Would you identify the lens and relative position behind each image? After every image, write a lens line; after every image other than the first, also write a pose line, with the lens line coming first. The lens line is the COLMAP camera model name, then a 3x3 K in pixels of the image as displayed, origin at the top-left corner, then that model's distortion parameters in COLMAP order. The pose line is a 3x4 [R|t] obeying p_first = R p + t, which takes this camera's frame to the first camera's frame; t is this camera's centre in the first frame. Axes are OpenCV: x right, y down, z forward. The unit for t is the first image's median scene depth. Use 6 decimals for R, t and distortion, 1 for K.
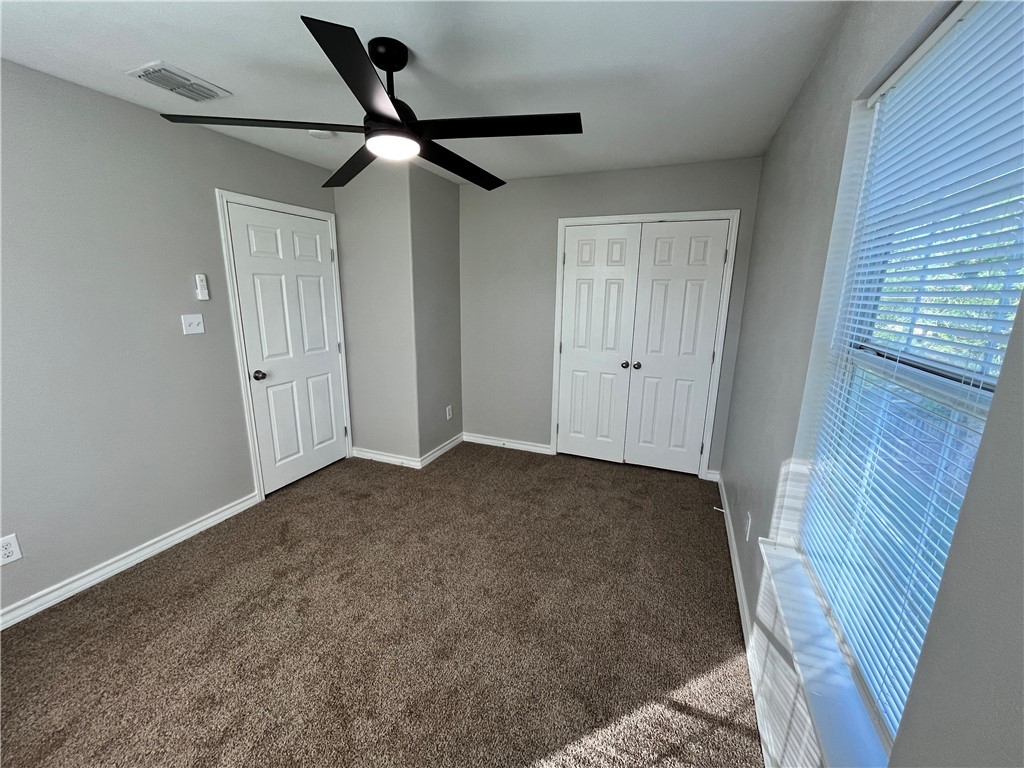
lens RADIAL K [[416.1, 0, 510.4], [0, 416.1, 383.9], [0, 0, 1]] dist [-0.001571, -0.000005]
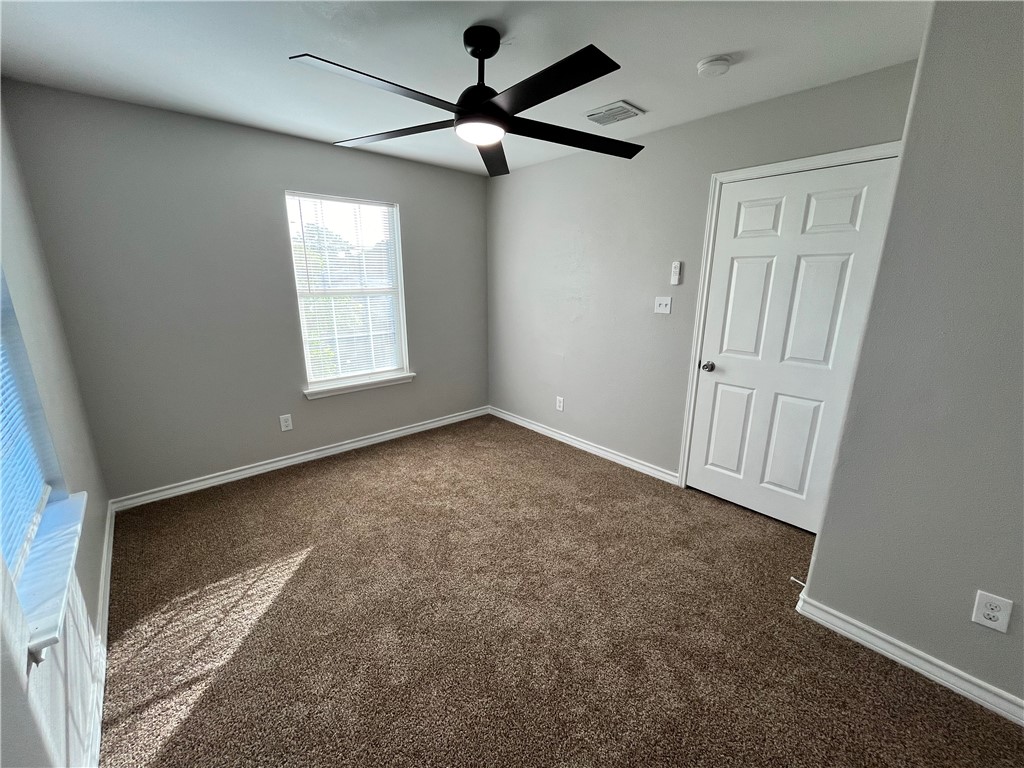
lens RADIAL K [[416.1, 0, 510.4], [0, 416.1, 383.9], [0, 0, 1]] dist [-0.001571, -0.000005]
pose [[-0.440229, 0.207457, -0.873590, 0.456612], [-0.209752, 0.922260, 0.324716, -0.208812], [0.873042, 0.326187, -0.362491, 1.020494]]
